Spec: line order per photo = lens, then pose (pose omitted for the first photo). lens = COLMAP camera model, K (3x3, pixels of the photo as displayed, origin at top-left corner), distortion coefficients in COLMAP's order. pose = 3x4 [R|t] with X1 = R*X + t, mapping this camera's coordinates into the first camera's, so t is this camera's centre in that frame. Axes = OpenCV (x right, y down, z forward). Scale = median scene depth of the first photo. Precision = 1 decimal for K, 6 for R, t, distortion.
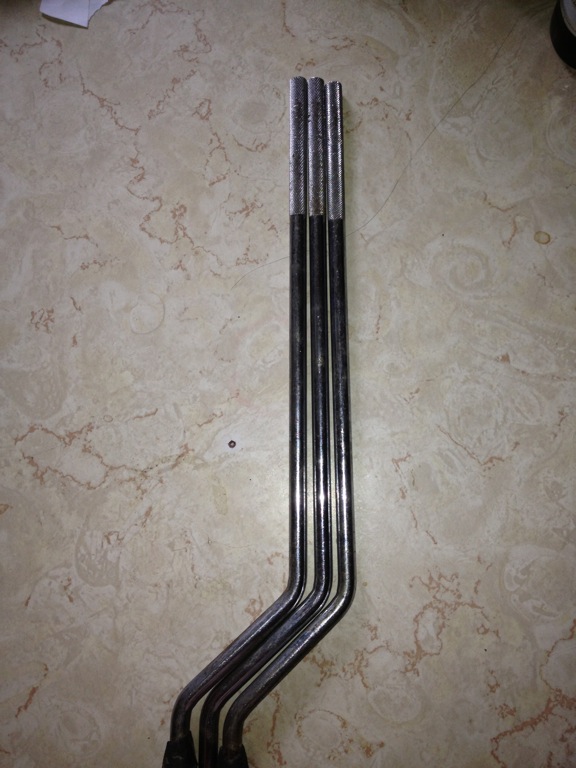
lens RADIAL K [[726.6, 0, 285.5], [0, 726.6, 382.8], [0, 0, 1]] dist [0.067330, 0.000000]
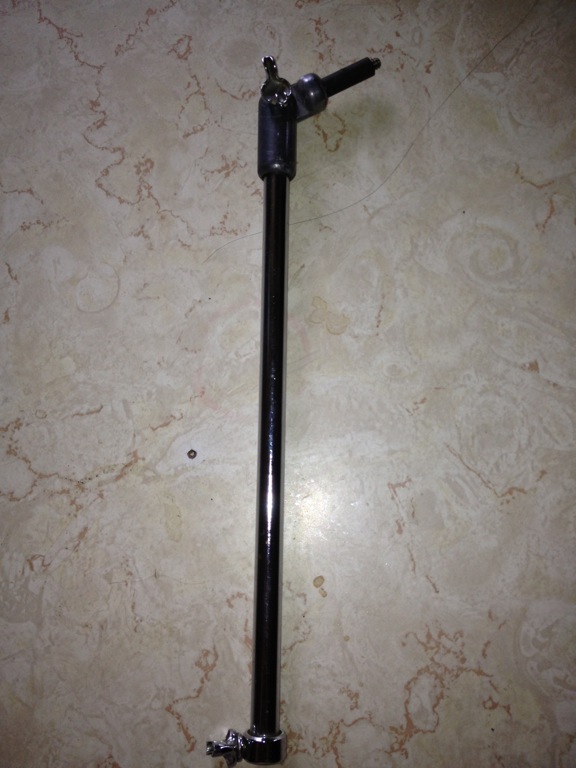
lens RADIAL K [[726.6, 0, 289.5], [0, 726.6, 384.5], [0, 0, 1]] dist [0.067330, 0.000000]
pose [[0.998289, 0.053686, 0.023185, 0.011807], [-0.053758, 0.998551, 0.002474, -0.000947], [-0.023018, -0.003716, 0.999728, 0.185440]]
